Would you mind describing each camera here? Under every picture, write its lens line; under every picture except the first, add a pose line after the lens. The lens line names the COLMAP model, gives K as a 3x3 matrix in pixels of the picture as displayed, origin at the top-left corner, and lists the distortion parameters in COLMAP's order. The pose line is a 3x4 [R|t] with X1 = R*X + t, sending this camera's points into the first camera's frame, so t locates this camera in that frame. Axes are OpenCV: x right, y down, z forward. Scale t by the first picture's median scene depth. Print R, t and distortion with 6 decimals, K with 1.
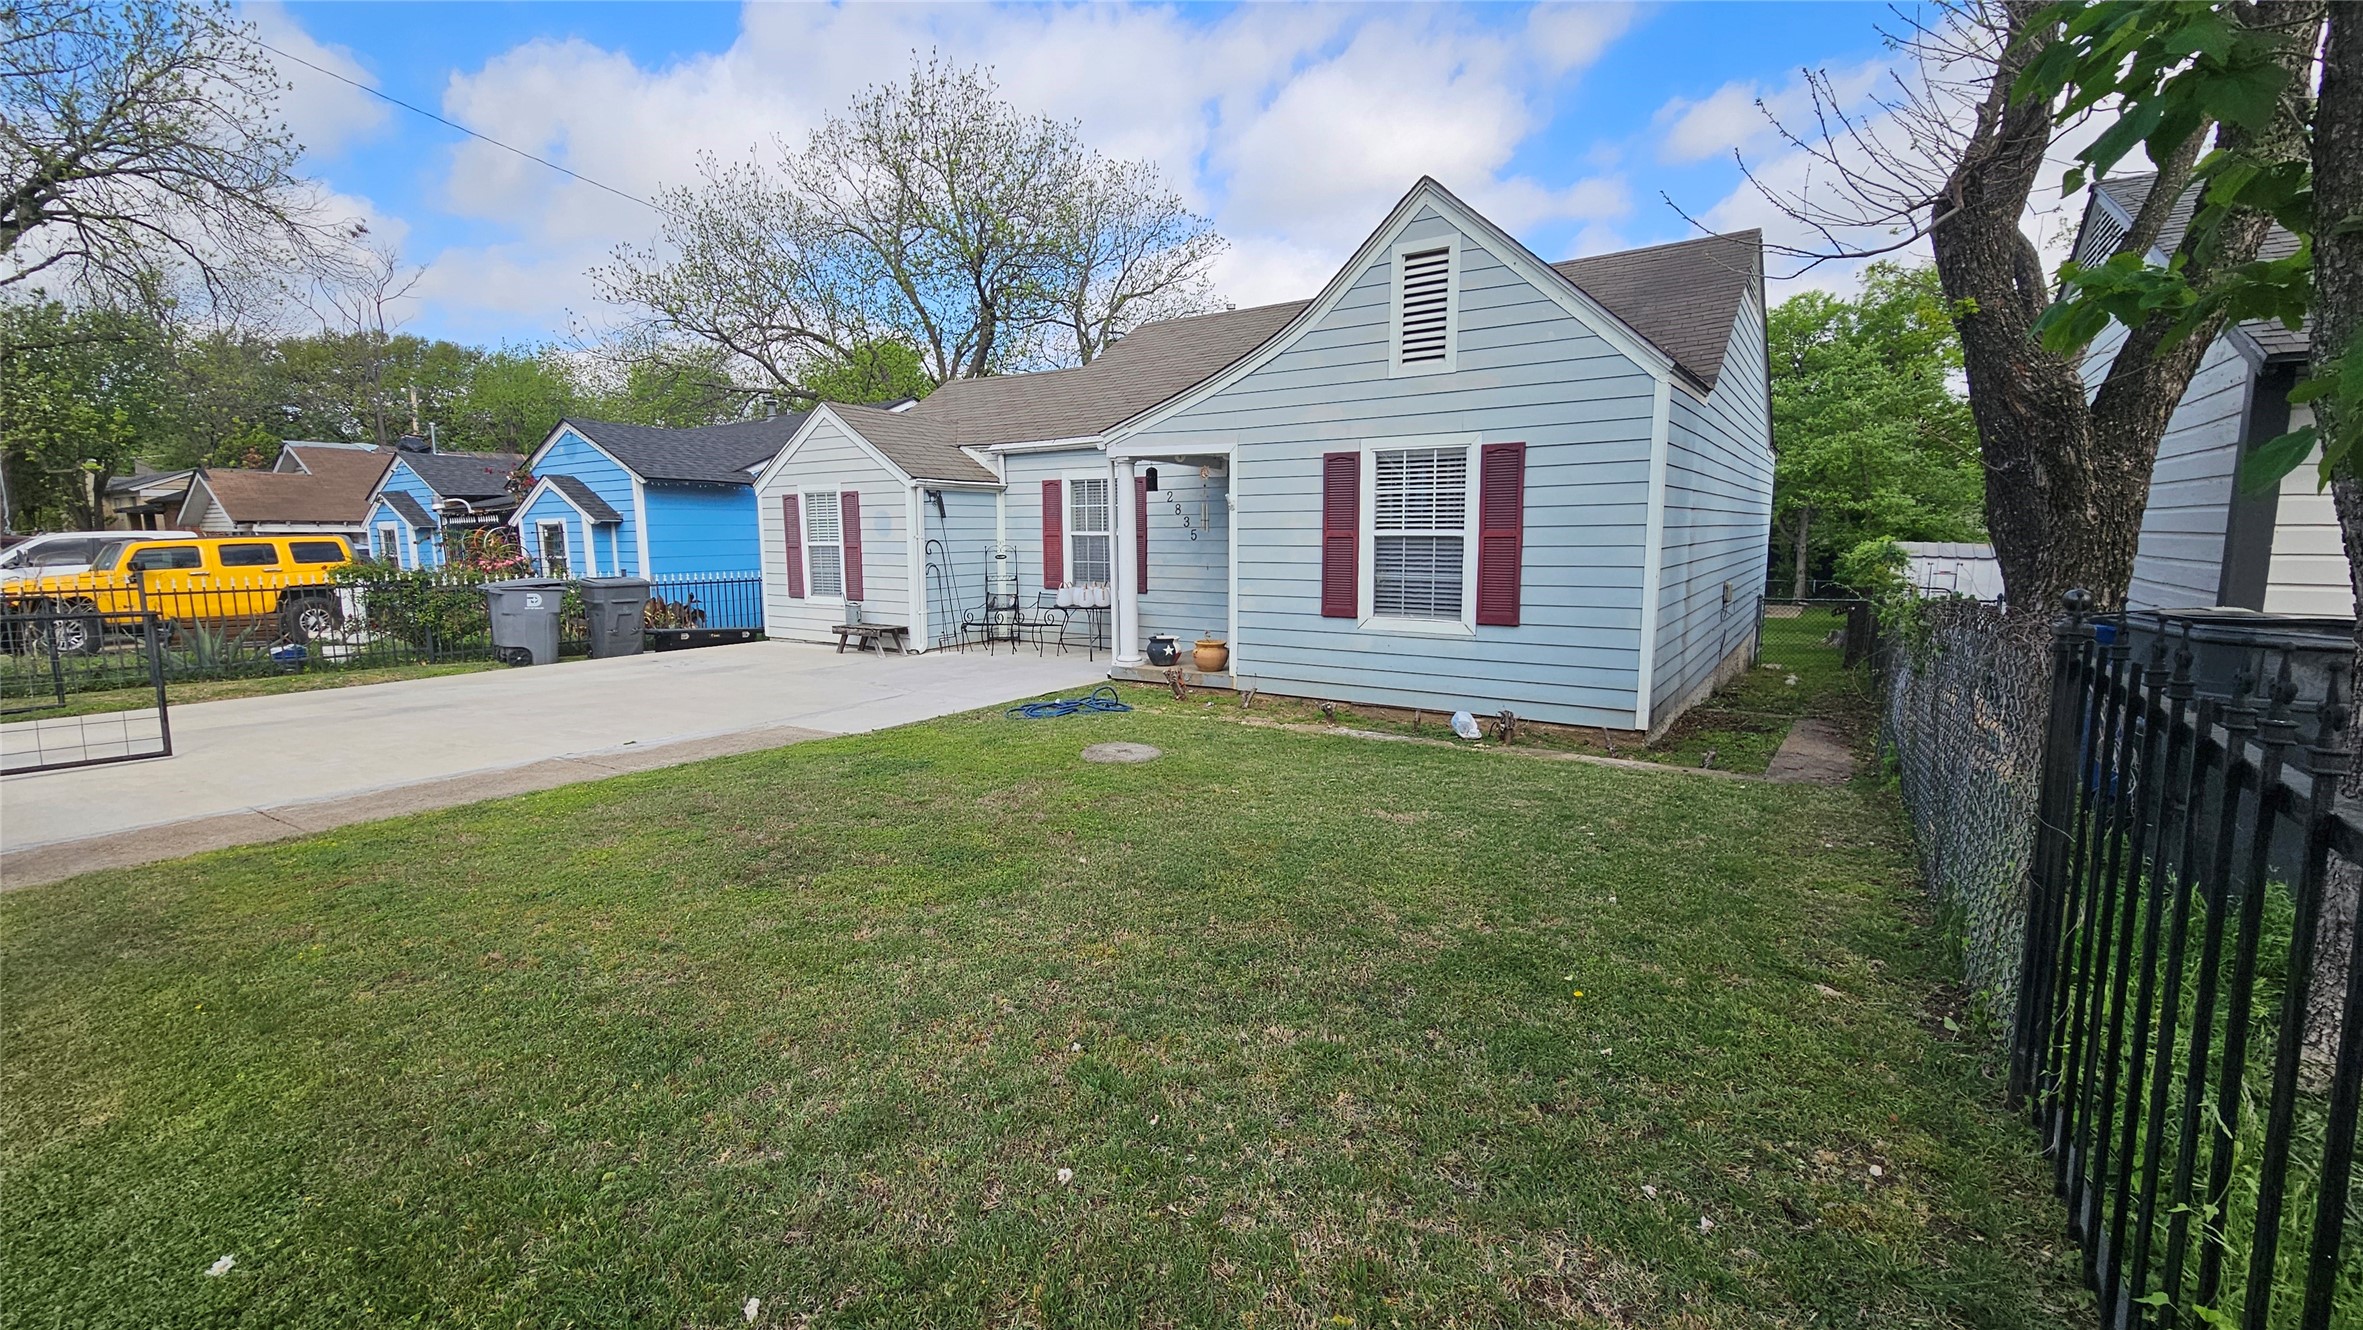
lens RADIAL K [[974.5, 0, 1181.5], [0, 974.5, 661.4], [0, 0, 1]] dist [-0.000532, -0.000074]
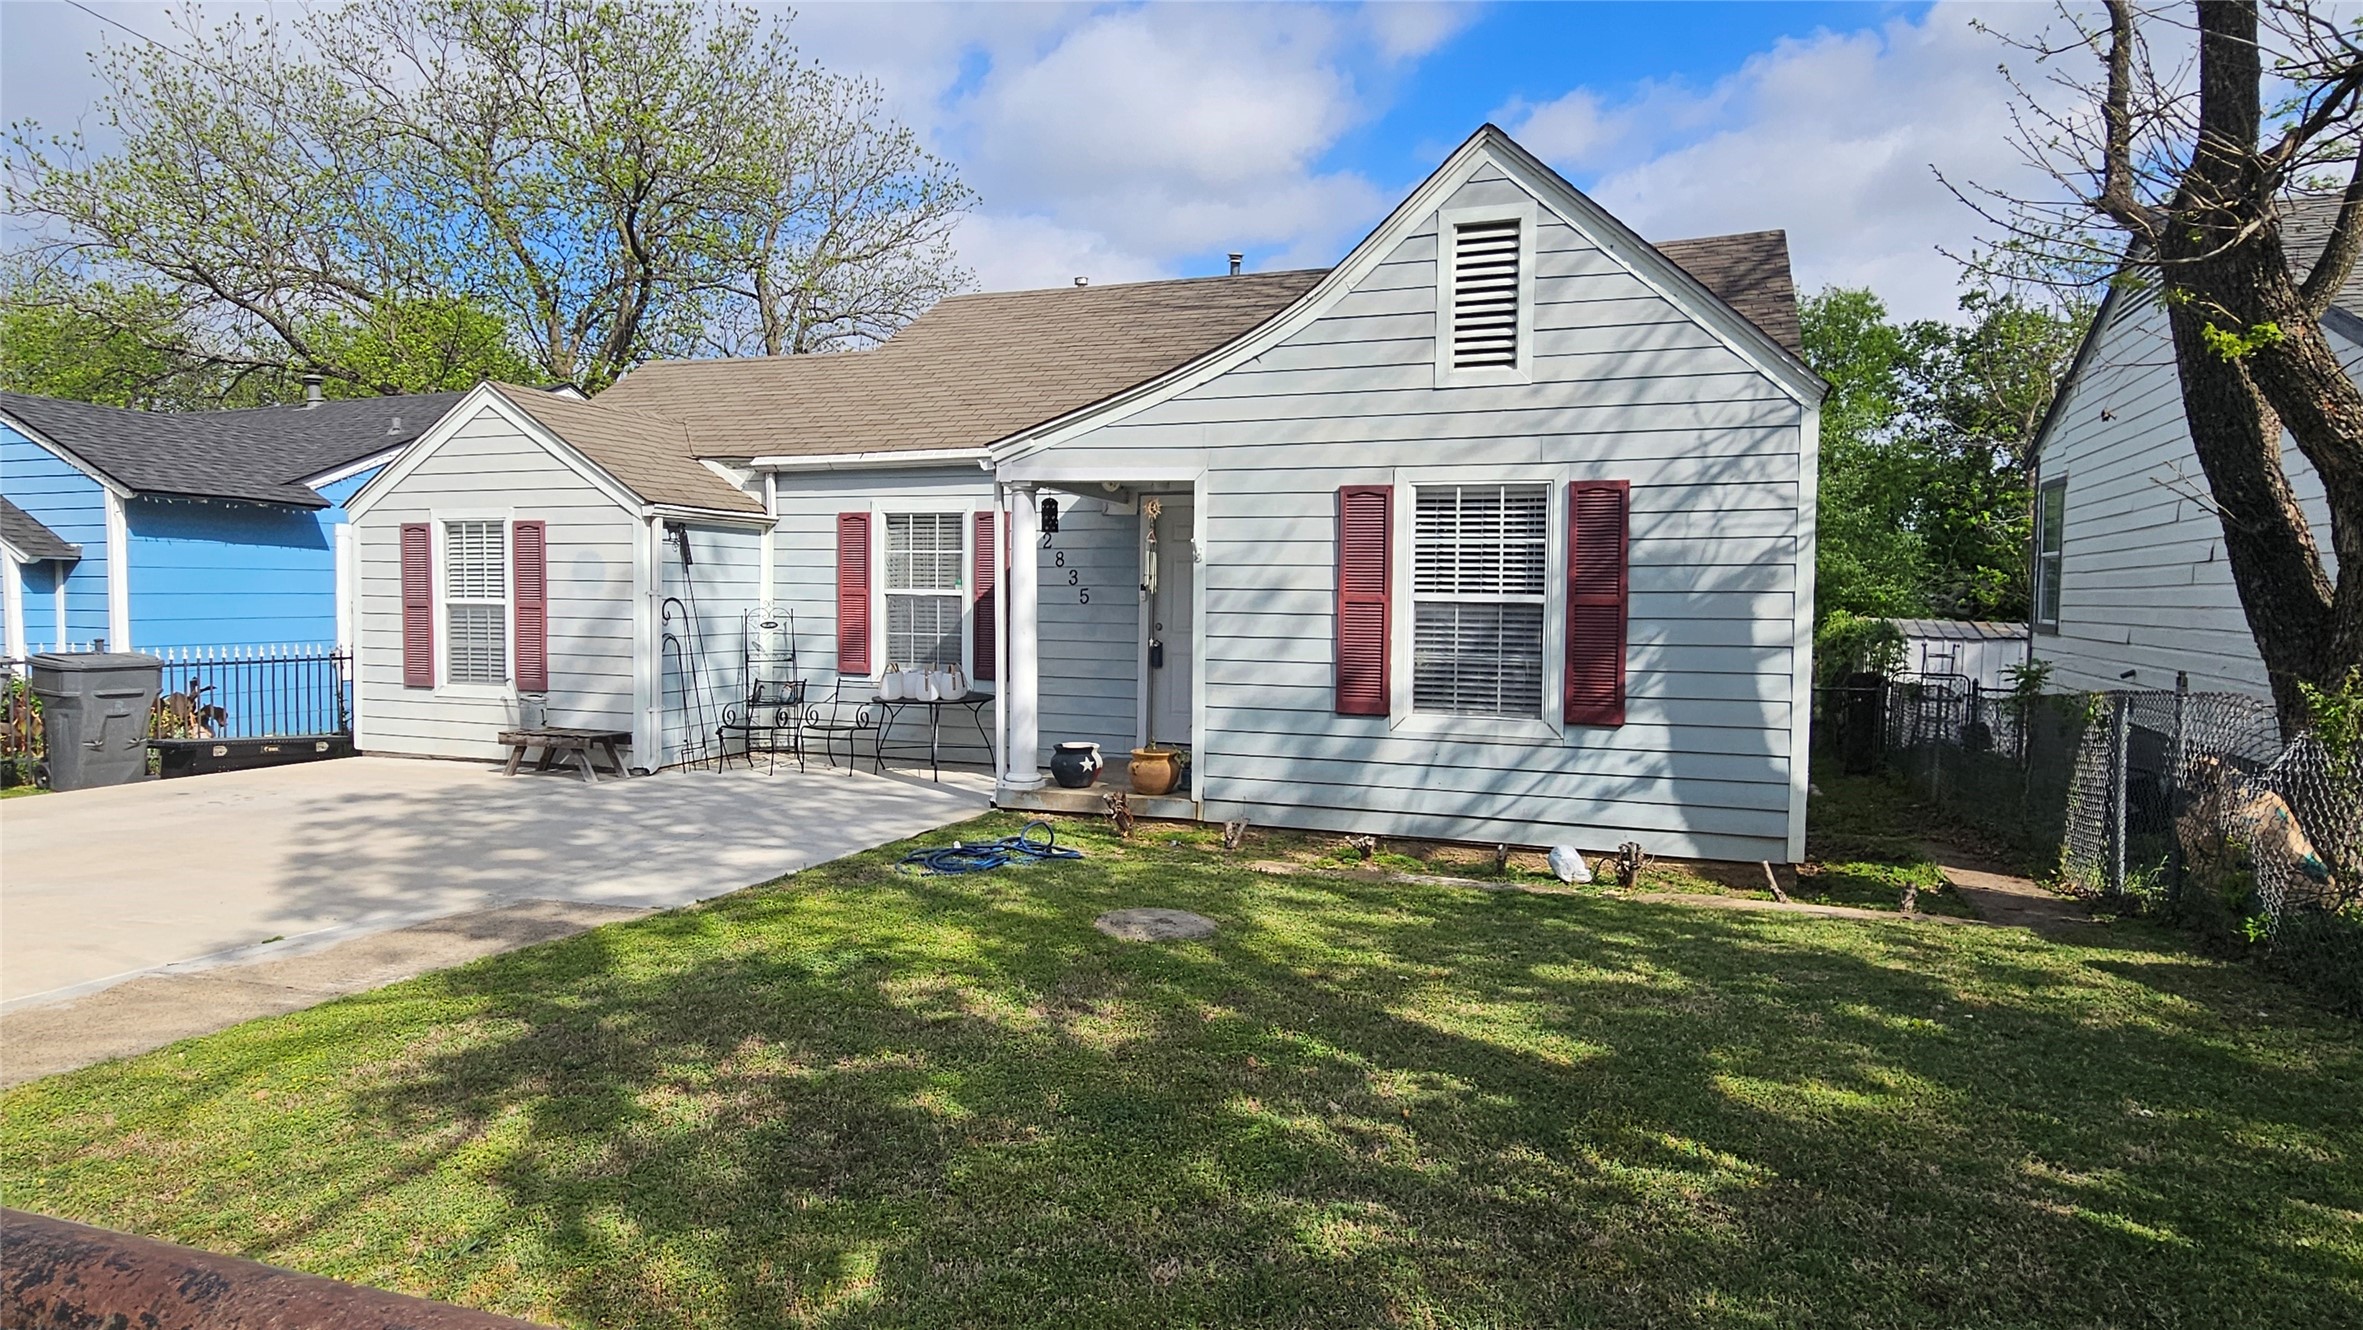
lens RADIAL K [[1353.0, 0, 1167.8], [0, 1353.0, 664.2], [0, 0, 1]] dist [0.000568, -0.002397]
pose [[0.973256, 0.003132, 0.229702, -0.187391], [0.015353, 0.996785, -0.078642, -0.006433], [-0.229210, 0.080065, 0.970079, 0.069559]]
